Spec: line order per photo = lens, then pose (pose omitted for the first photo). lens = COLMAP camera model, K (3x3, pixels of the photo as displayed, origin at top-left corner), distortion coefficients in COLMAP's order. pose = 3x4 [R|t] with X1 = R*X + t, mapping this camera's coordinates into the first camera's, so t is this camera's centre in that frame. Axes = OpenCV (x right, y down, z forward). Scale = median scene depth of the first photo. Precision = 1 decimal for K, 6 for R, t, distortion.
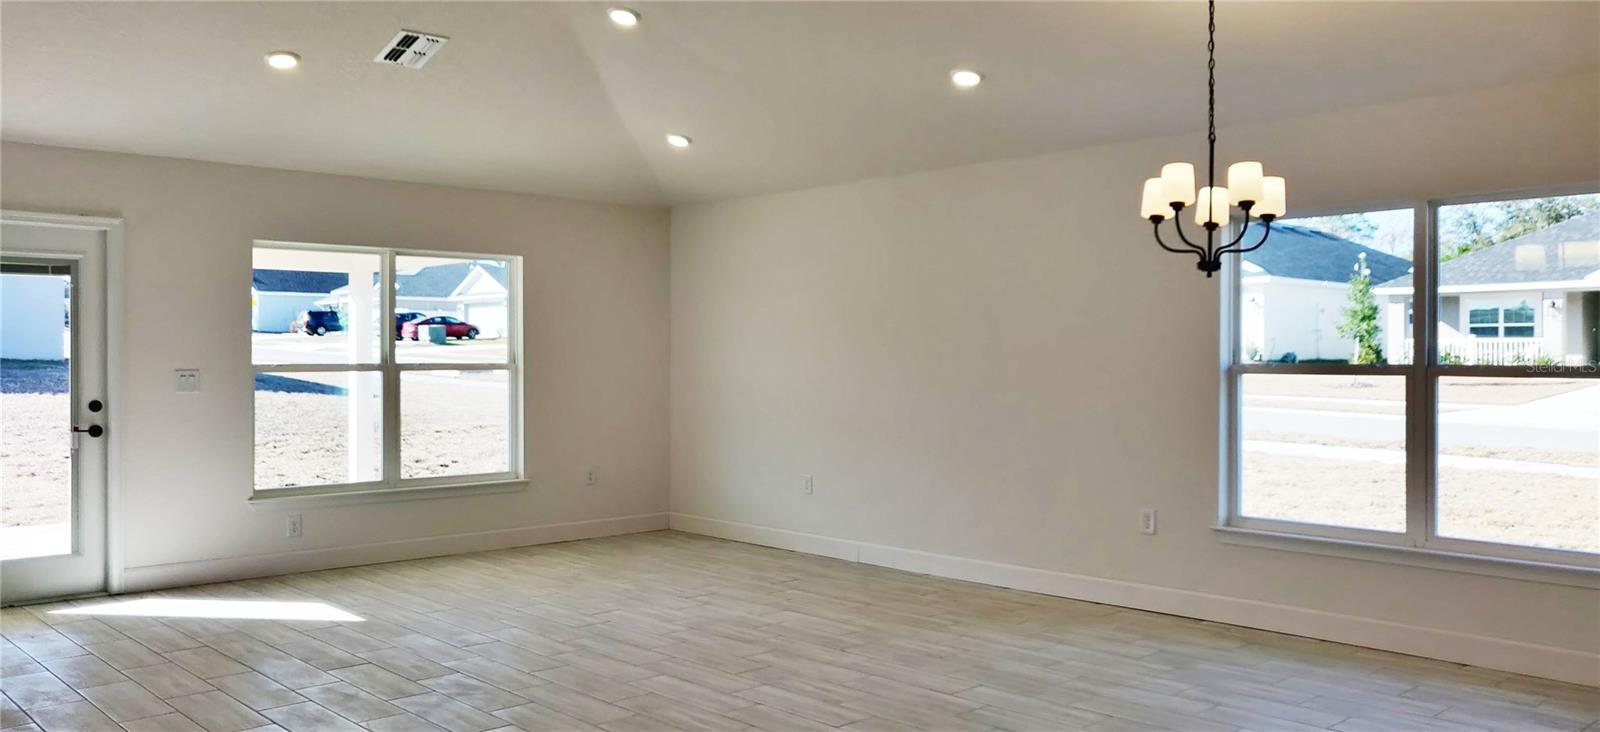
lens RADIAL K [[1250.4, 0, 800.0], [0, 1250.4, 366.0], [0, 0, 1]] dist [0.051531, 0.000933]
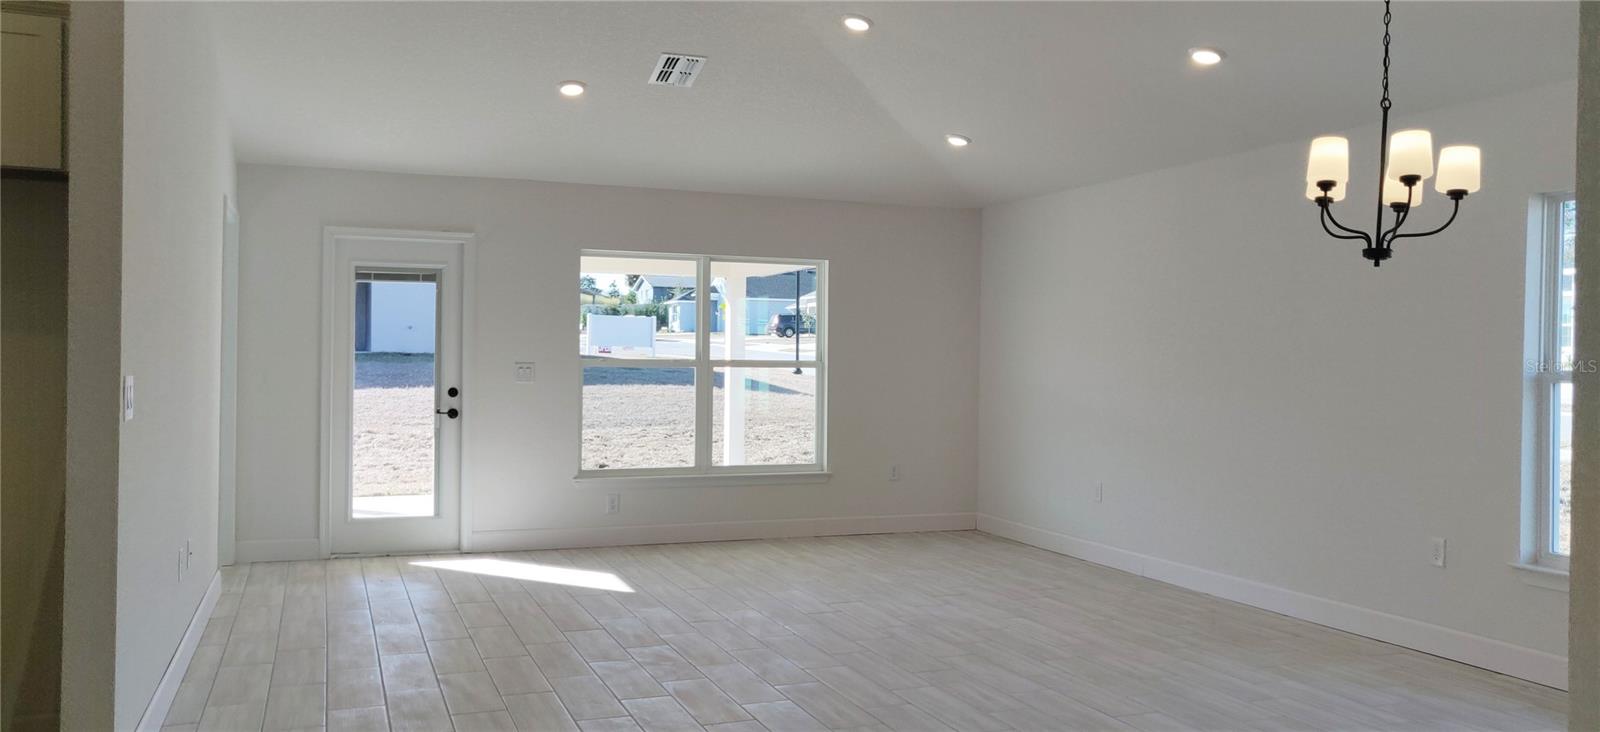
lens RADIAL K [[1232.9, 0, 800.7], [0, 1232.9, 372.4], [0, 0, 1]] dist [0.075185, 0.001775]
pose [[0.934619, 0.015499, -0.355312, 0.158702], [-0.014338, 0.999880, 0.005901, 0.001540], [0.355361, -0.000421, 0.934729, 0.035097]]
